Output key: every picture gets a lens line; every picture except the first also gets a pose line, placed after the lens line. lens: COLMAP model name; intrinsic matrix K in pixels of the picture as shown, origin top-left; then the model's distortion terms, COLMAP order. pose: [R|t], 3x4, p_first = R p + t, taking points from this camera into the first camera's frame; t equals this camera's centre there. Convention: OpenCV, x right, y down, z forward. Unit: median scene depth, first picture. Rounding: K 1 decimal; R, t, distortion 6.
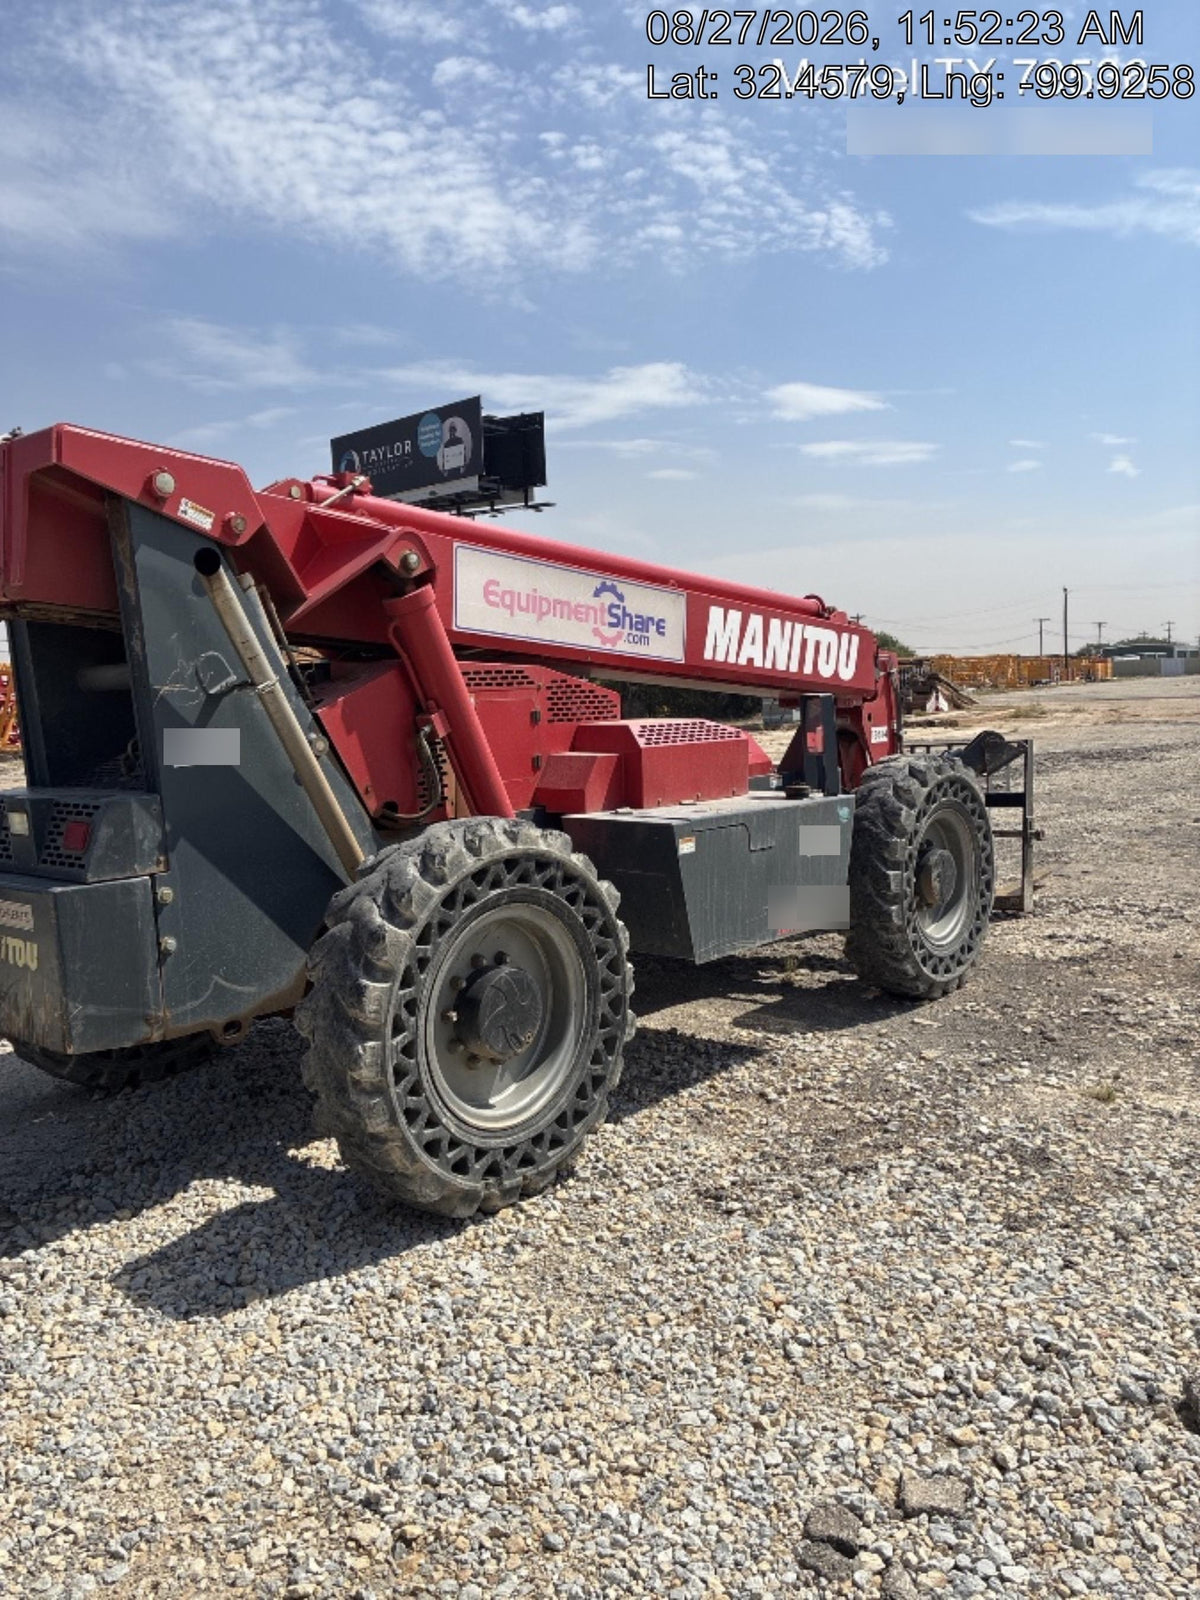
lens RADIAL K [[1223.2, 0, 603.8], [0, 1223.2, 790.2], [0, 0, 1]] dist [0.043853, -0.039485]
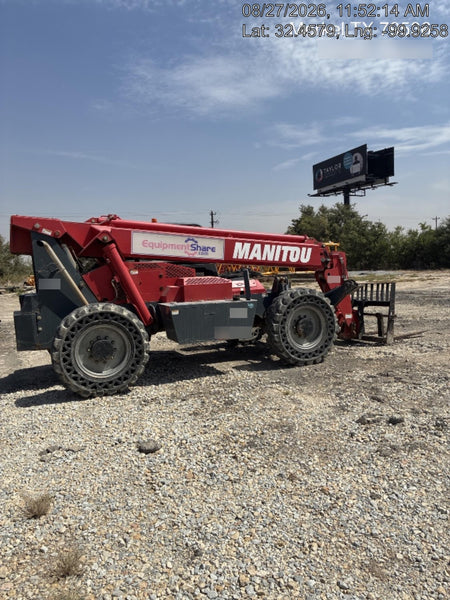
lens RADIAL K [[458.7, 0, 226.4], [0, 458.7, 296.3], [0, 0, 1]] dist [0.043853, -0.039485]
pose [[0.905077, 0.026486, -0.424421, 0.544380], [-0.024009, 0.999649, 0.011184, -0.015378], [0.424569, 0.000067, 0.905396, -0.127202]]
